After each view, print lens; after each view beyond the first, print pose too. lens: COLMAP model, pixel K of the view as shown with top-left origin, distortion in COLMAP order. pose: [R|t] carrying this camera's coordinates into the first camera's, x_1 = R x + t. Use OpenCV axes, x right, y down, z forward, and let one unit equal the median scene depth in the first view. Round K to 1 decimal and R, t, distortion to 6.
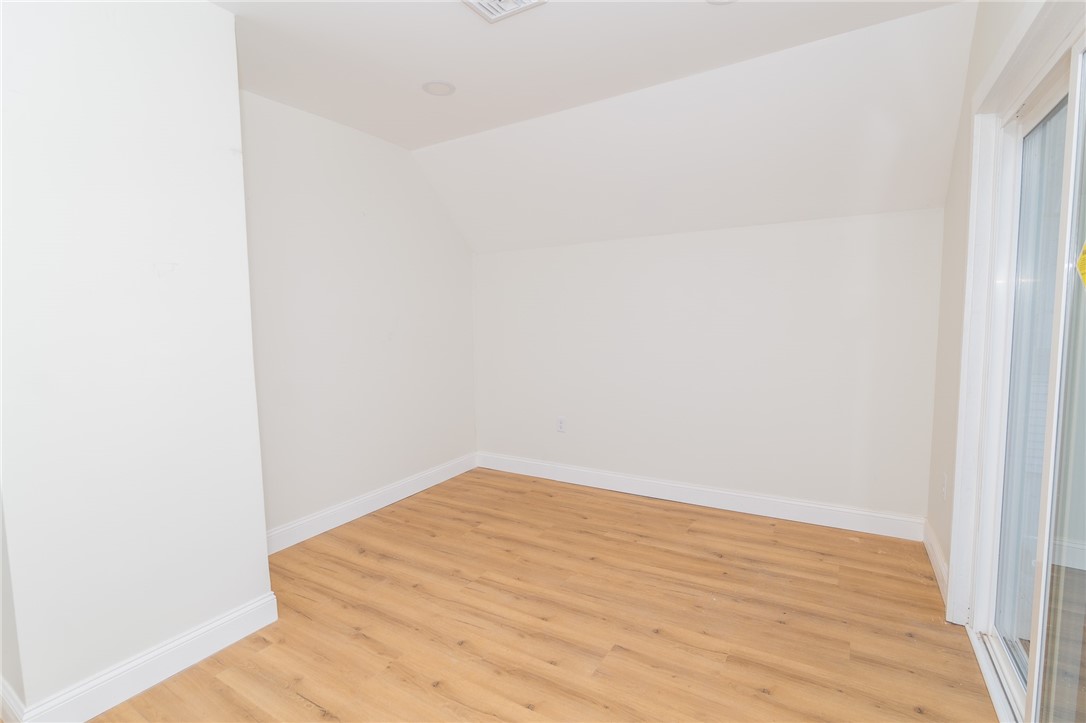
lens RADIAL K [[504.6, 0, 547.8], [0, 504.6, 361.9], [0, 0, 1]] dist [-0.019476, 0.003744]
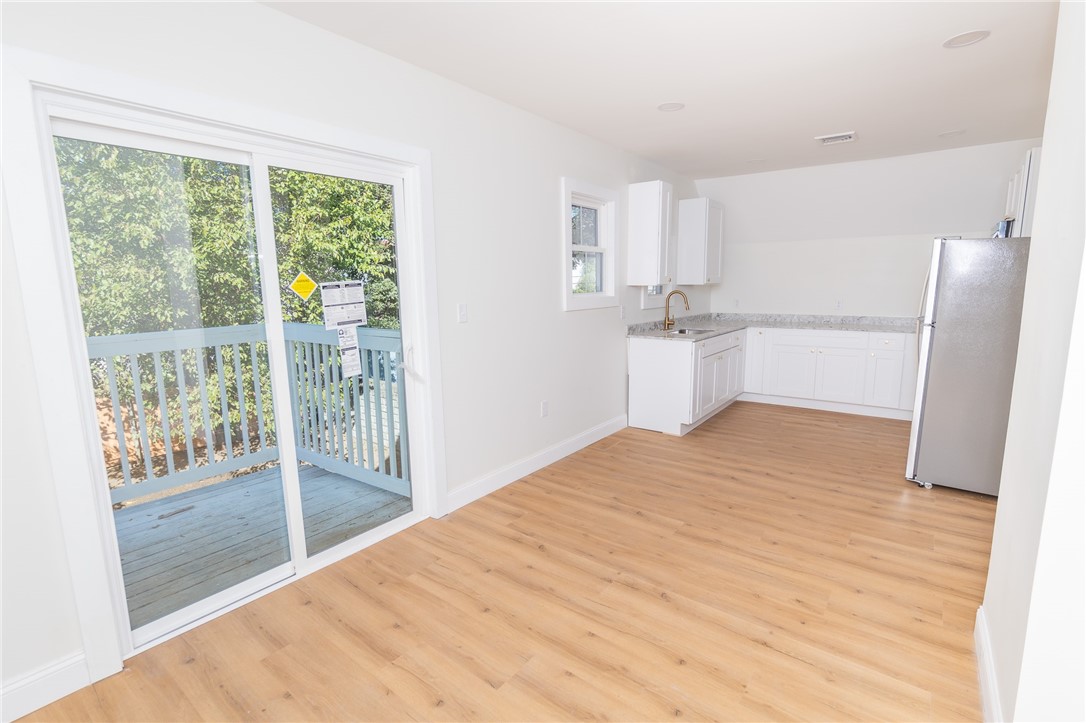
lens RADIAL K [[504.6, 0, 548.5], [0, 504.6, 363.9], [0, 0, 1]] dist [-0.019476, 0.003744]
pose [[-0.995212, 0.012533, 0.096934, -0.043389], [0.035621, 0.970045, 0.240298, -0.180790], [-0.091019, 0.242601, -0.965847, 1.510851]]
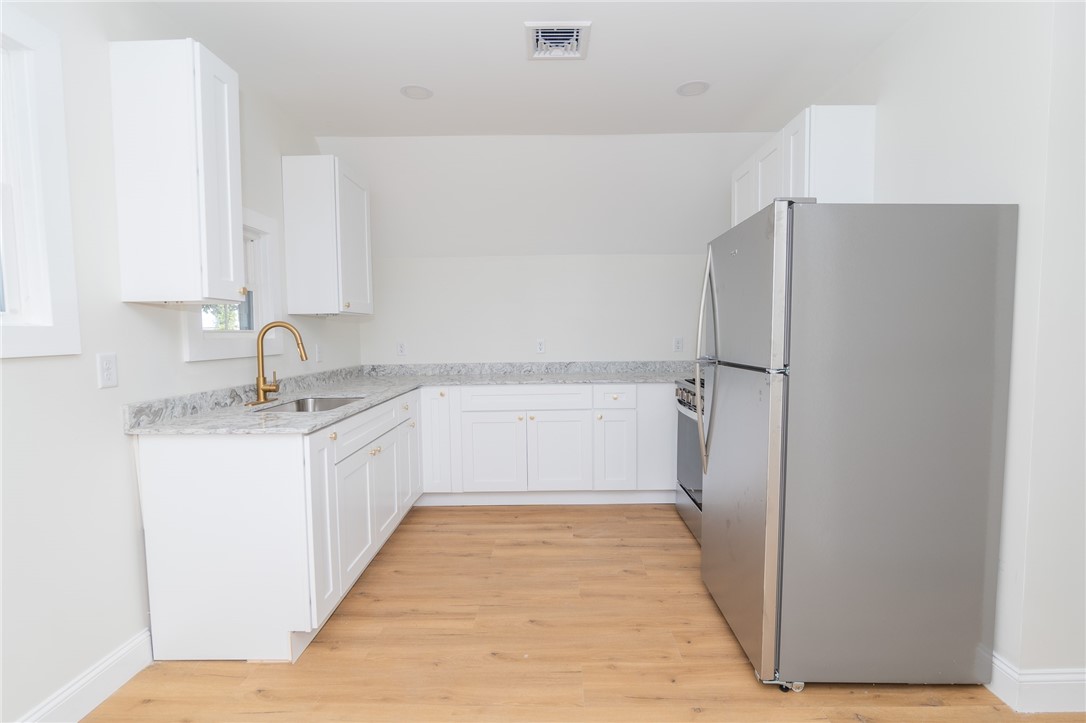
lens RADIAL K [[504.6, 0, 542.0], [0, 504.6, 367.4], [0, 0, 1]] dist [-0.019476, 0.003744]
pose [[-0.861613, 0.060372, -0.503963, -0.347041], [-0.018458, 0.988517, 0.149976, -0.008115], [0.507230, 0.138523, -0.850605, 0.404111]]
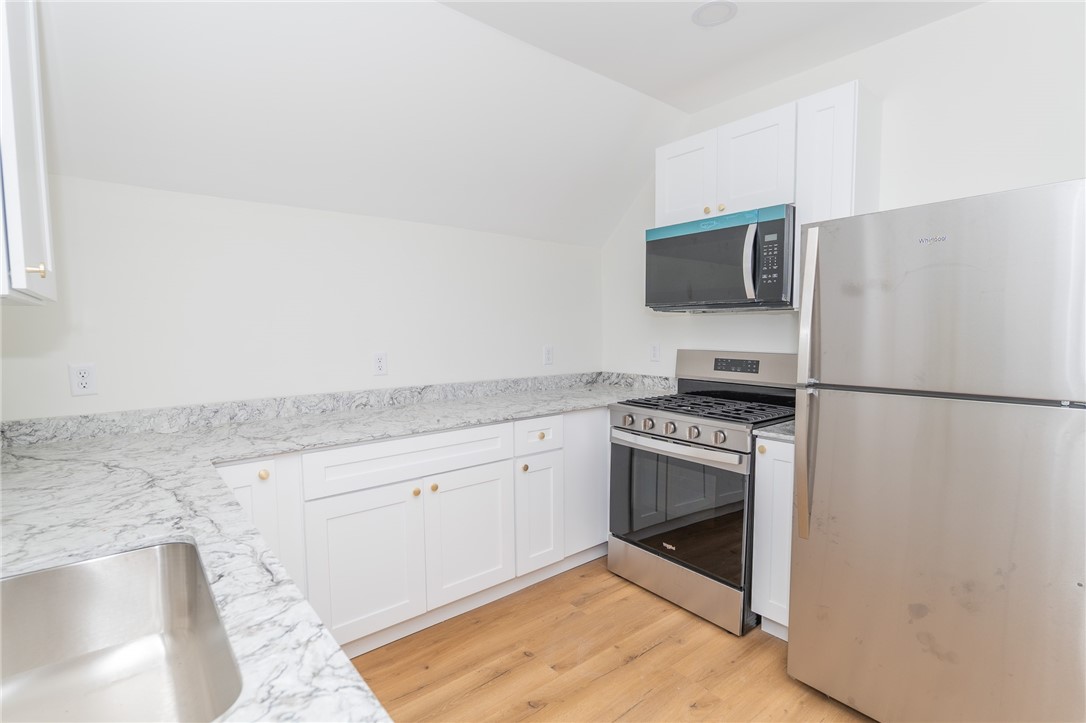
lens RADIAL K [[504.6, 0, 540.7], [0, 504.6, 366.8], [0, 0, 1]] dist [-0.019476, 0.003744]
pose [[-0.339426, 0.085147, -0.936771, -0.321212], [-0.066971, 0.991180, 0.114359, 0.043195], [0.938246, 0.101553, -0.330730, -0.453324]]
